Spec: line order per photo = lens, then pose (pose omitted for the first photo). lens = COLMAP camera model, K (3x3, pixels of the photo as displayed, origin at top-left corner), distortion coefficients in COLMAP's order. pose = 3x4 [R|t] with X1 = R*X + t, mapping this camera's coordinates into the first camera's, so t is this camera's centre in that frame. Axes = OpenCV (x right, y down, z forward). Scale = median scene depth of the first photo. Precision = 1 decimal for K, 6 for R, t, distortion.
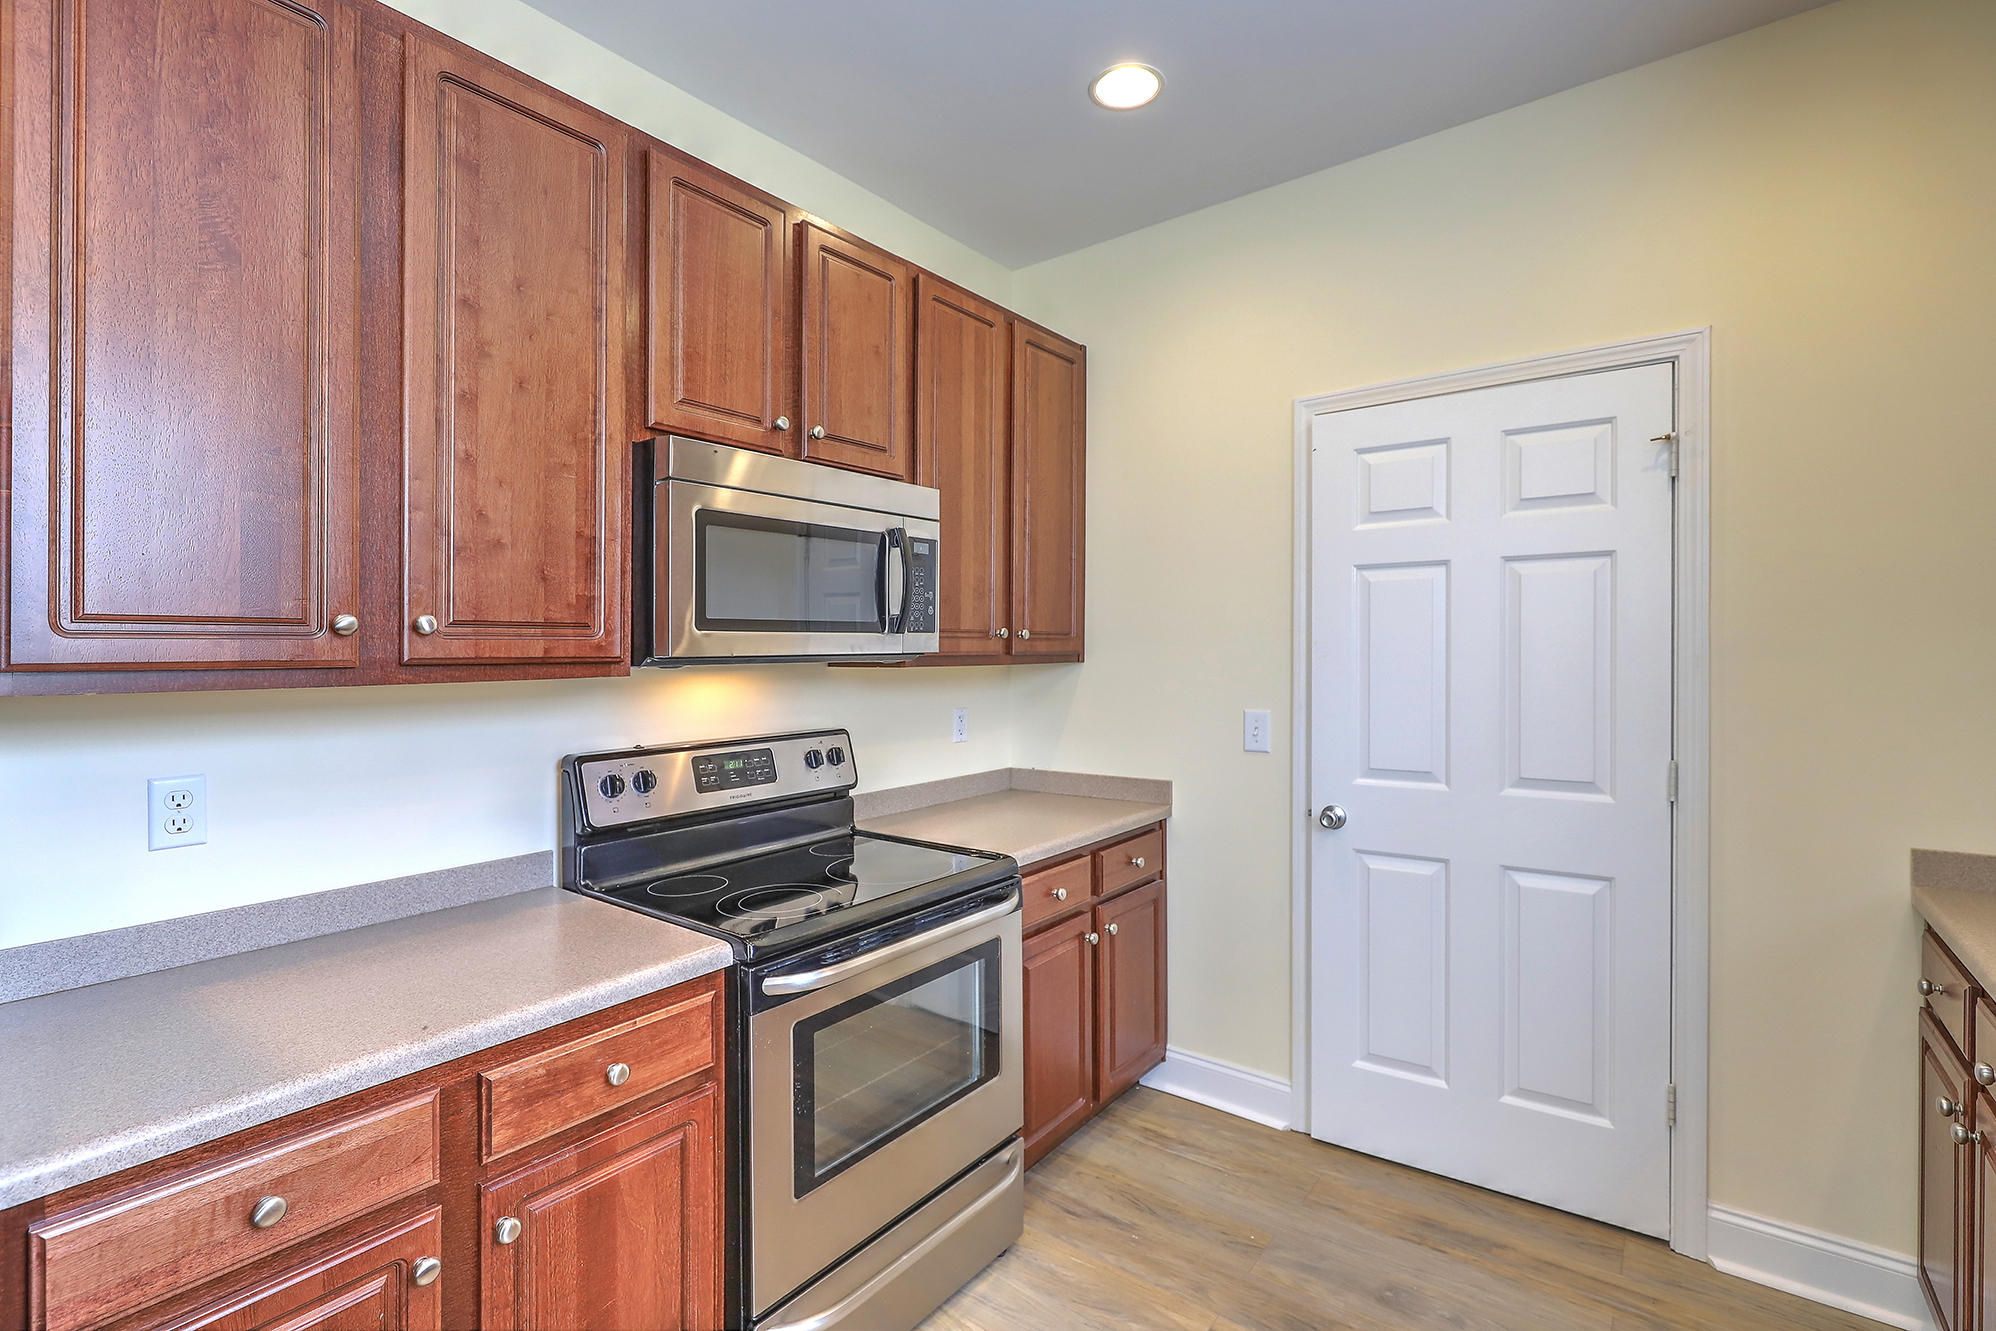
lens RADIAL K [[914.3, 0, 964.1], [0, 914.3, 672.0], [0, 0, 1]] dist [-0.002615, 0.002211]
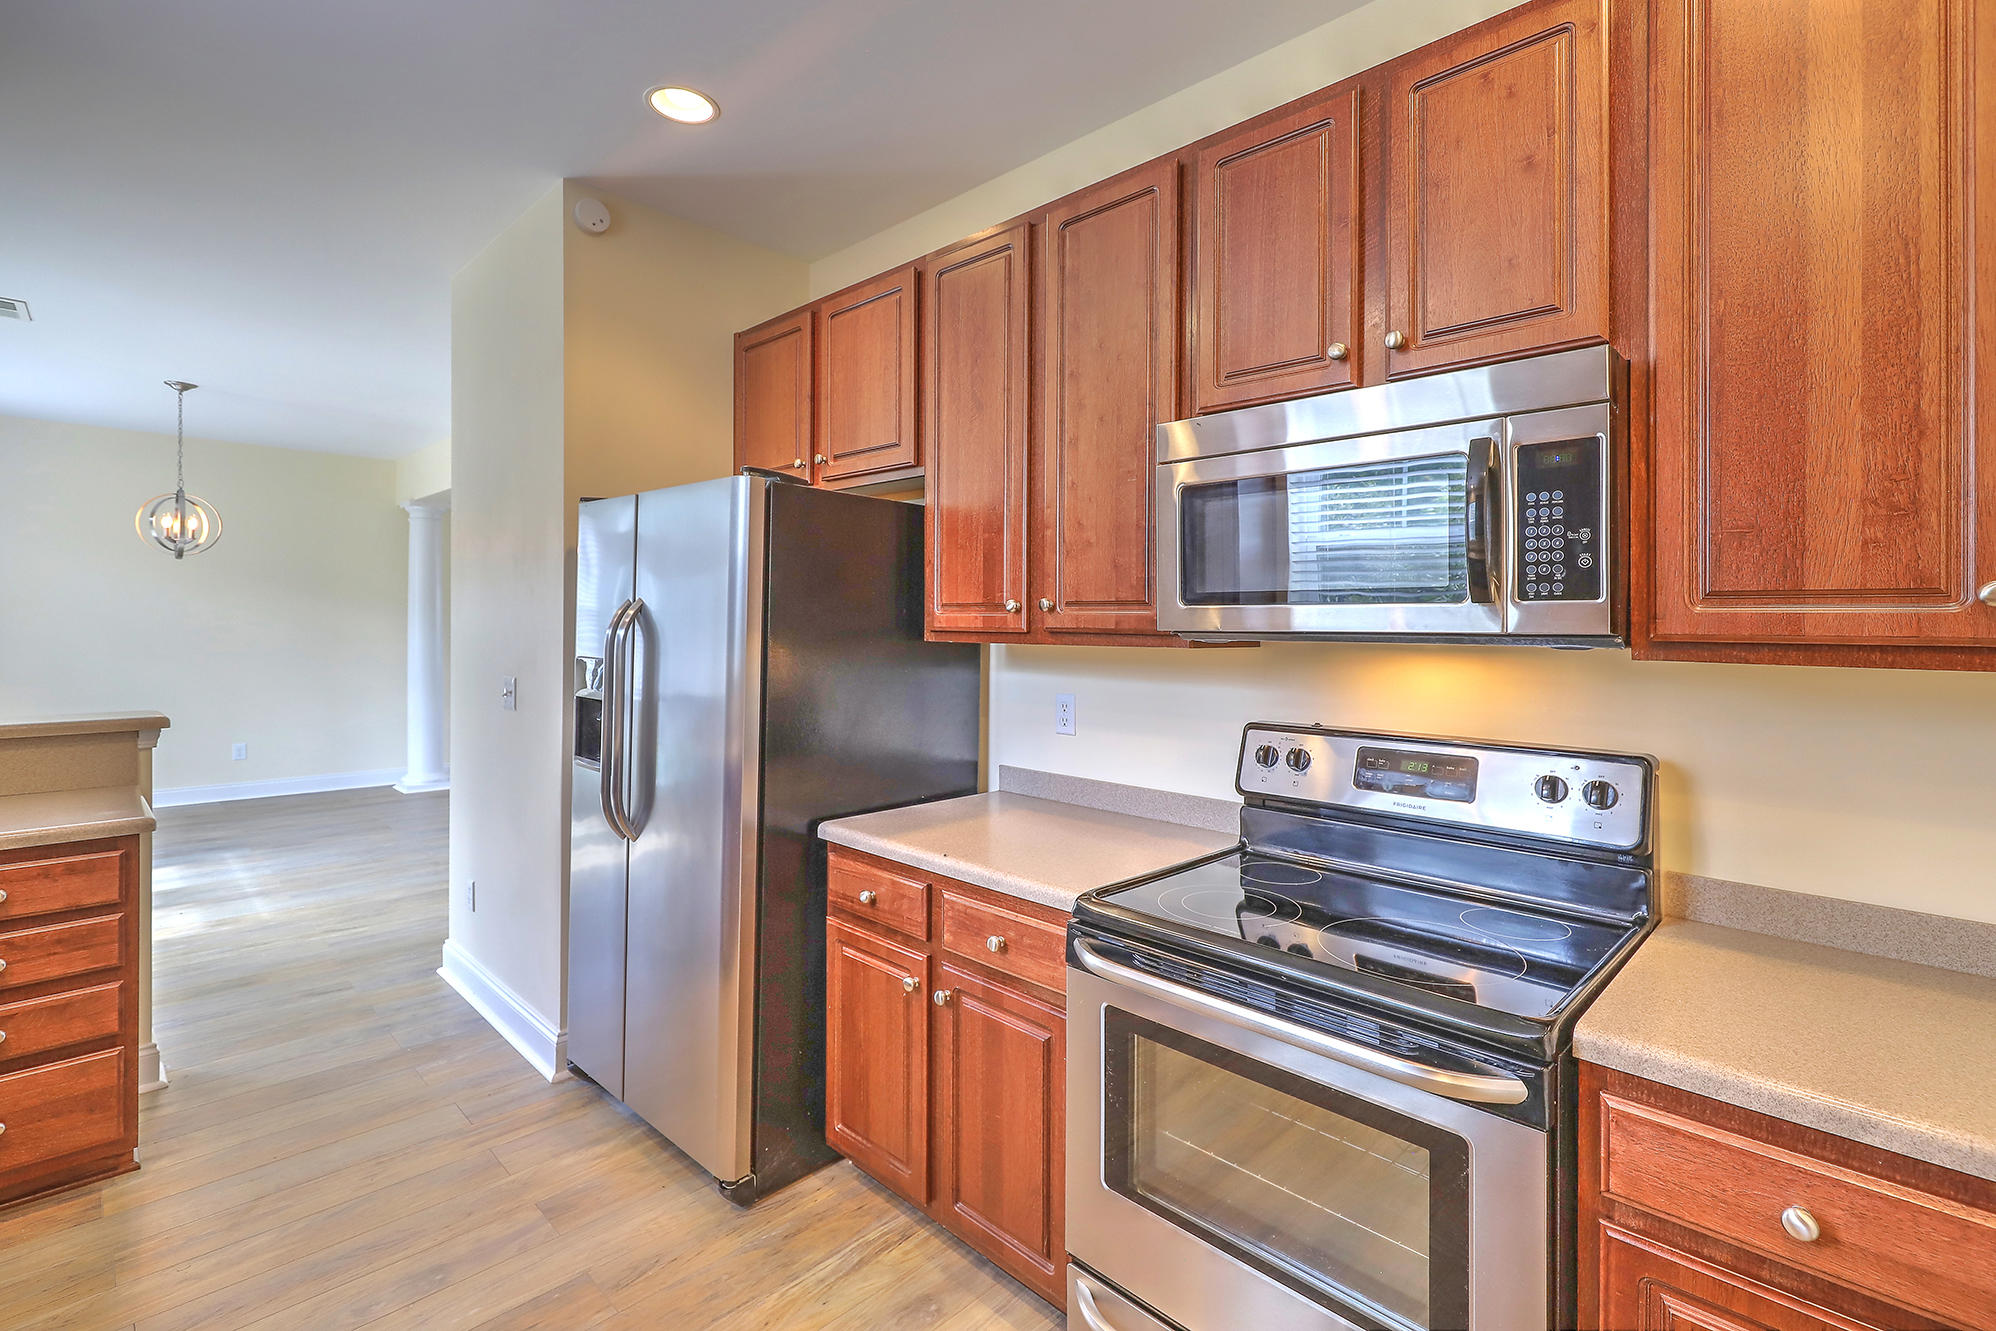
lens RADIAL K [[914.3, 0, 1007.9], [0, 914.3, 621.8], [0, 0, 1]] dist [-0.002615, 0.002211]
pose [[-0.114336, 0.008878, -0.993403, 0.775584], [-0.026294, 0.999583, 0.011960, -0.035840], [0.993094, 0.027488, -0.114054, 0.962243]]
